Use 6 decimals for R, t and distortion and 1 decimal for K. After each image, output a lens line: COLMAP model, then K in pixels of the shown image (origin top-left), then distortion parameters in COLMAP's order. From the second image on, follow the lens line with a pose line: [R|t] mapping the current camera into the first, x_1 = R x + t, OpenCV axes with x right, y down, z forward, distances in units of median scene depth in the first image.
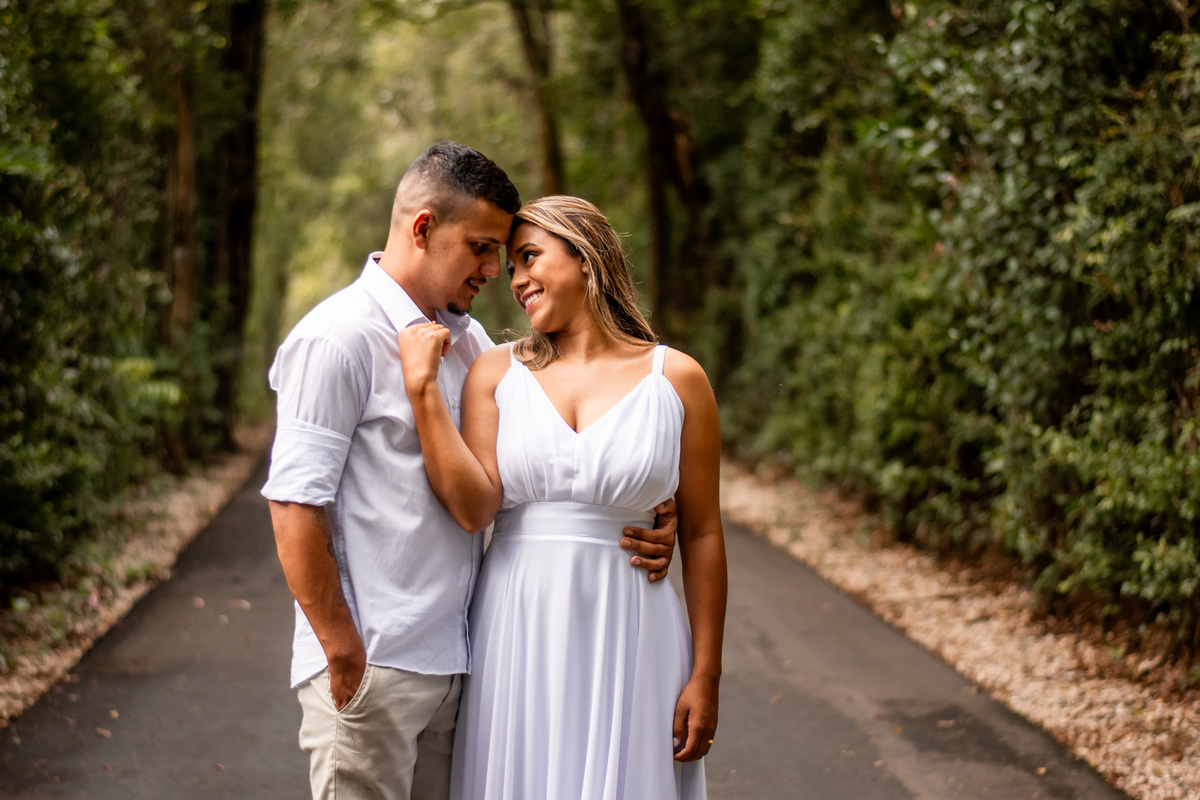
lens RADIAL K [[2840.0, 0, 600.0], [0, 2840.0, 400.0], [0, 0, 1]] dist [-0.122639, -0.296982]
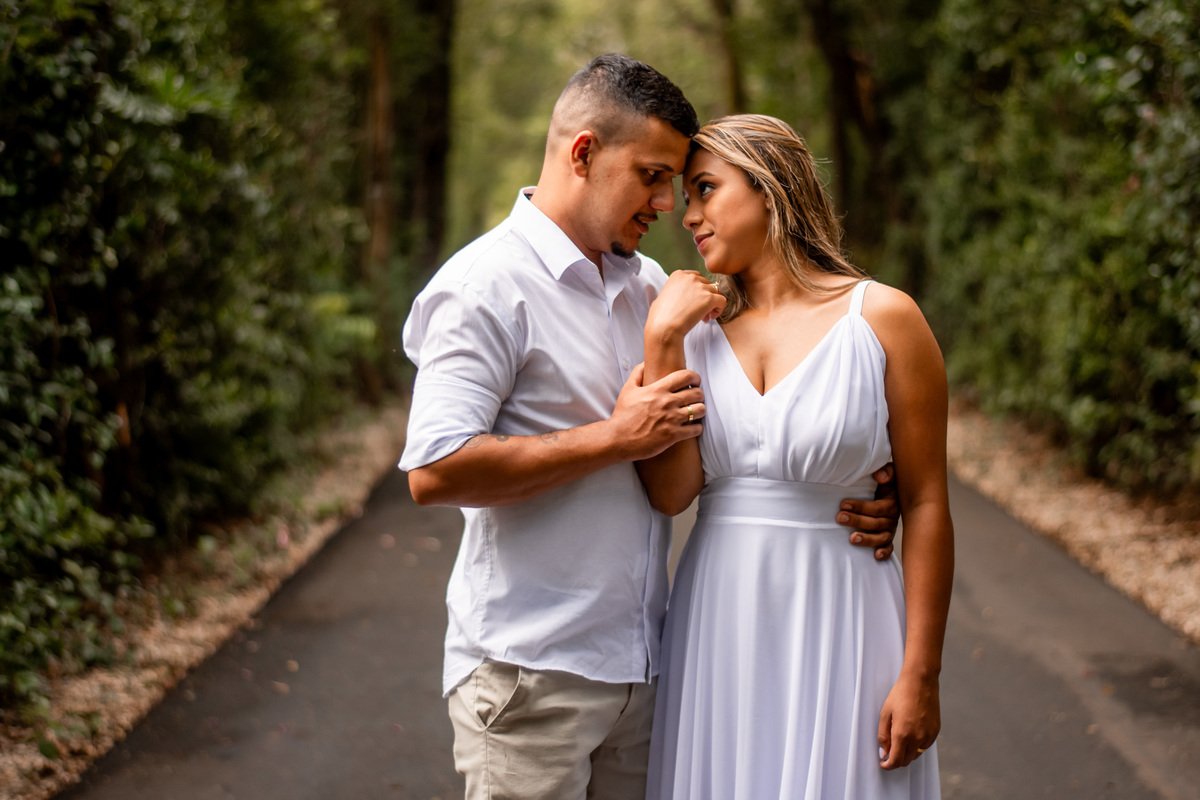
lens RADIAL K [[2639.1, 0, 599.9], [0, 2639.1, 356.8], [0, 0, 1]] dist [0.003769, -0.470523]
pose [[0.997692, -0.000653, -0.067900, -0.003276], [0.001398, 0.999939, 0.010926, -0.003123], [0.067888, -0.010996, 0.997632, 0.067292]]
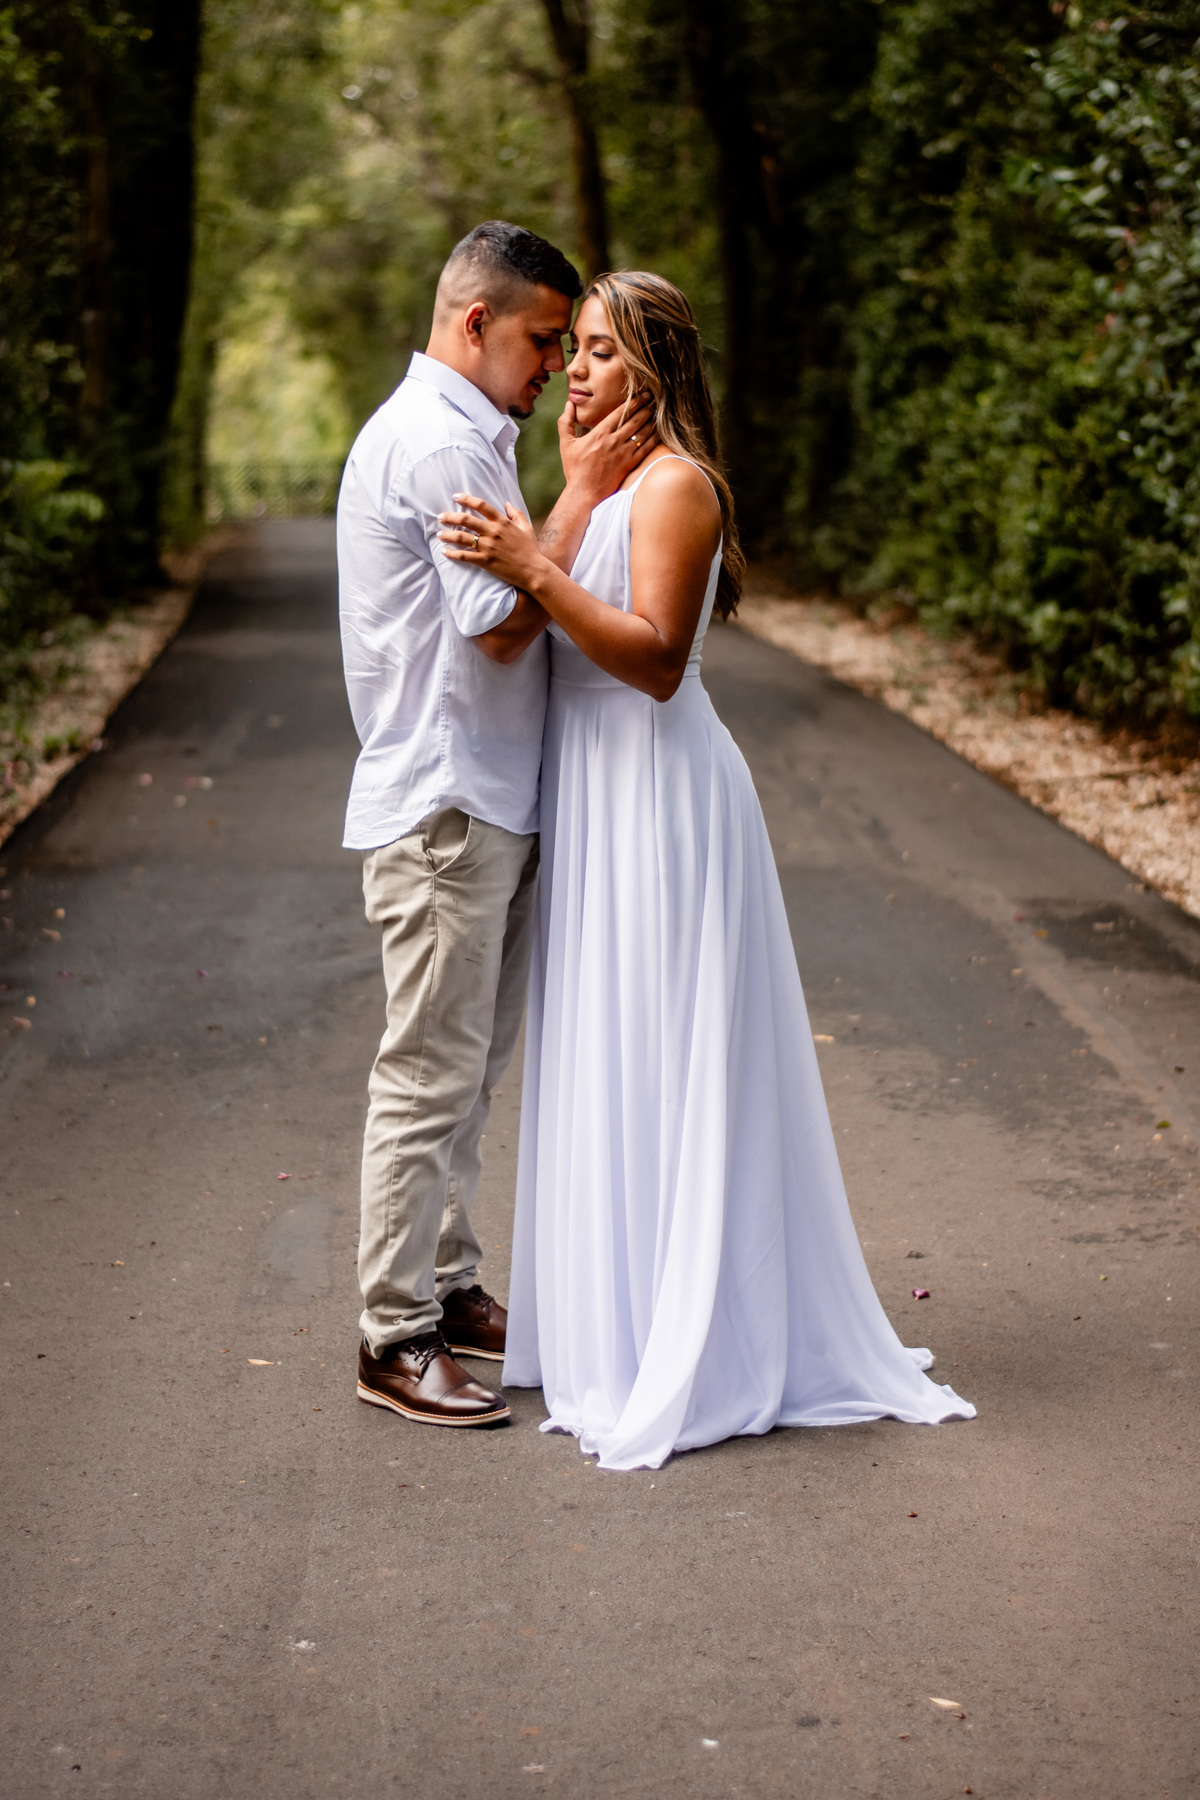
lens RADIAL K [[3992.2, 0, 724.9], [0, 3992.2, 894.9], [0, 0, 1]] dist [-0.112475, -0.030815]
pose [[0.999787, 0.003471, 0.020329, -0.004983], [-0.005376, 0.995518, 0.094423, -0.000462], [-0.019910, -0.094512, 0.995325, -0.077000]]
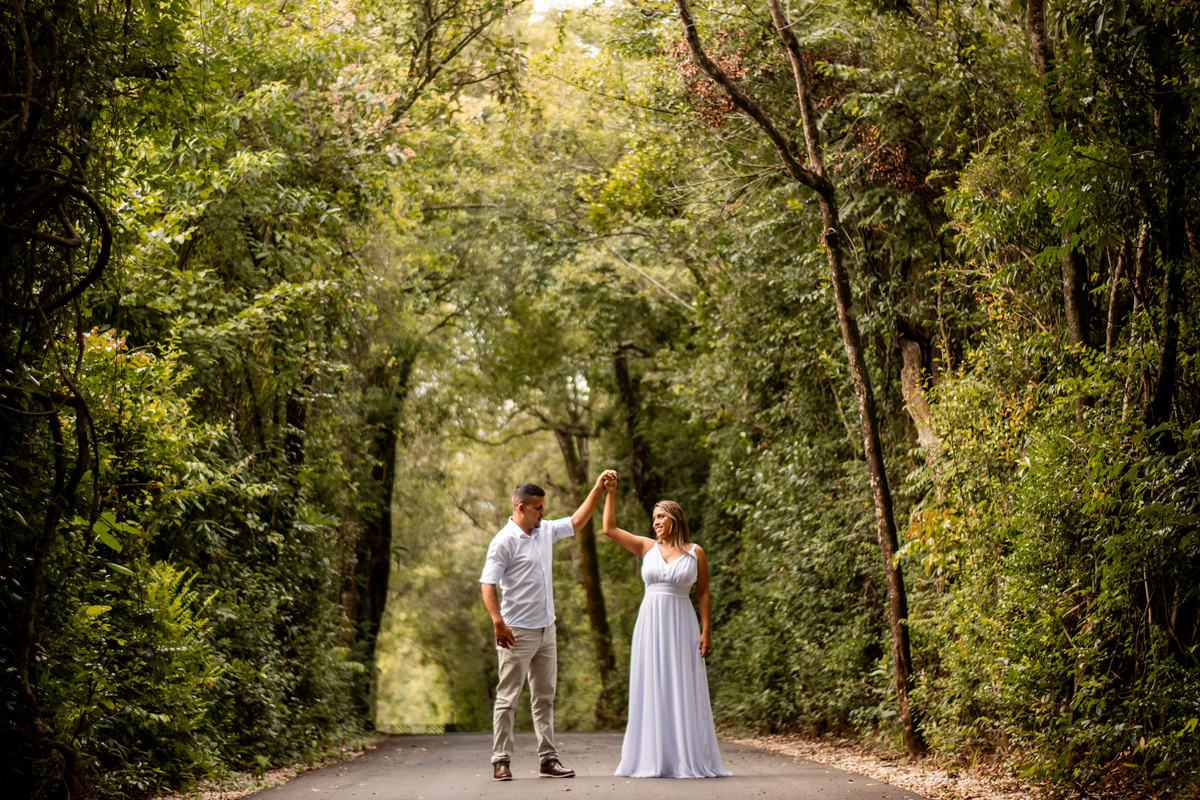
lens RADIAL K [[2739.6, 0, 600.0], [0, 2739.6, 400.0], [0, 0, 1]] dist [-0.081383, -0.020987]
pose [[0.999878, -0.004387, -0.014973, 0.023685], [0.002177, 0.989494, -0.144560, 0.096139], [0.015450, 0.144510, 0.989383, -0.817619]]
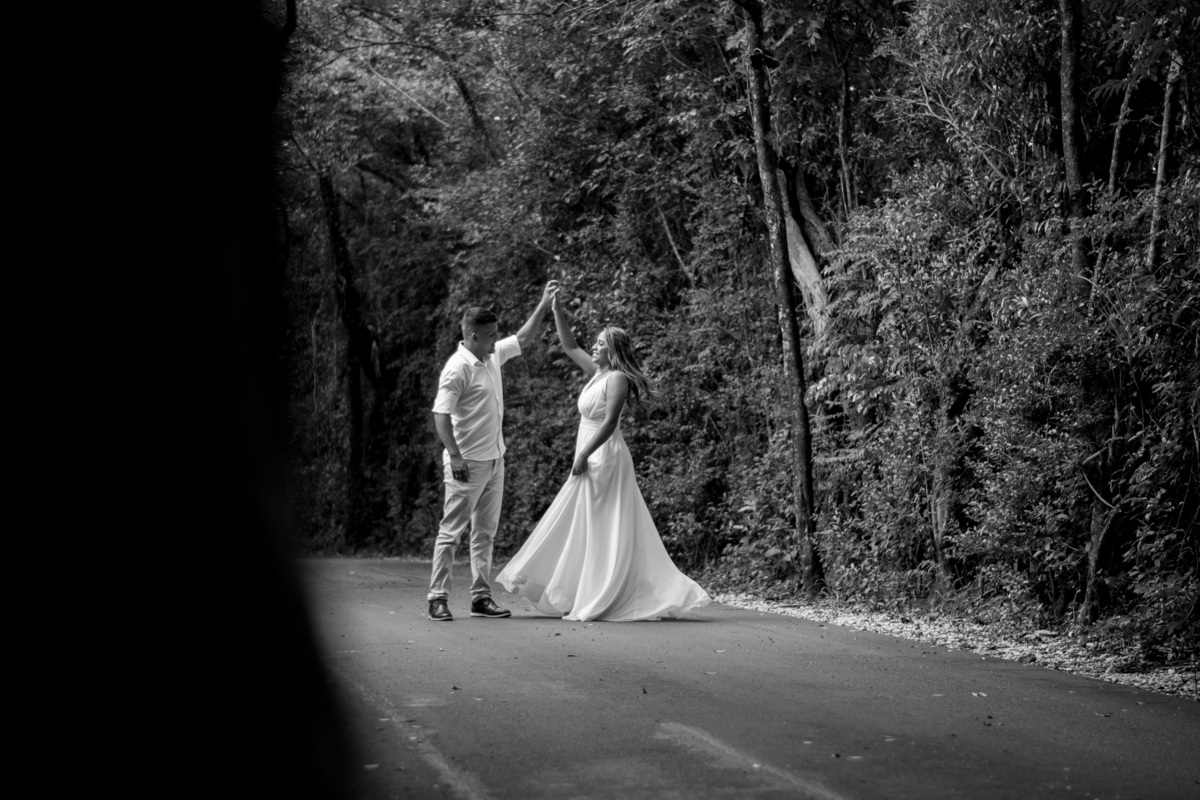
lens RADIAL K [[2739.6, 0, 600.0], [0, 2739.6, 400.0], [0, 0, 1]] dist [-0.081383, -0.020987]
pose [[0.988272, 0.020893, 0.151267, -0.128089], [-0.008997, 0.996842, -0.078903, 0.086849], [-0.152437, 0.076616, 0.985339, -0.750633]]
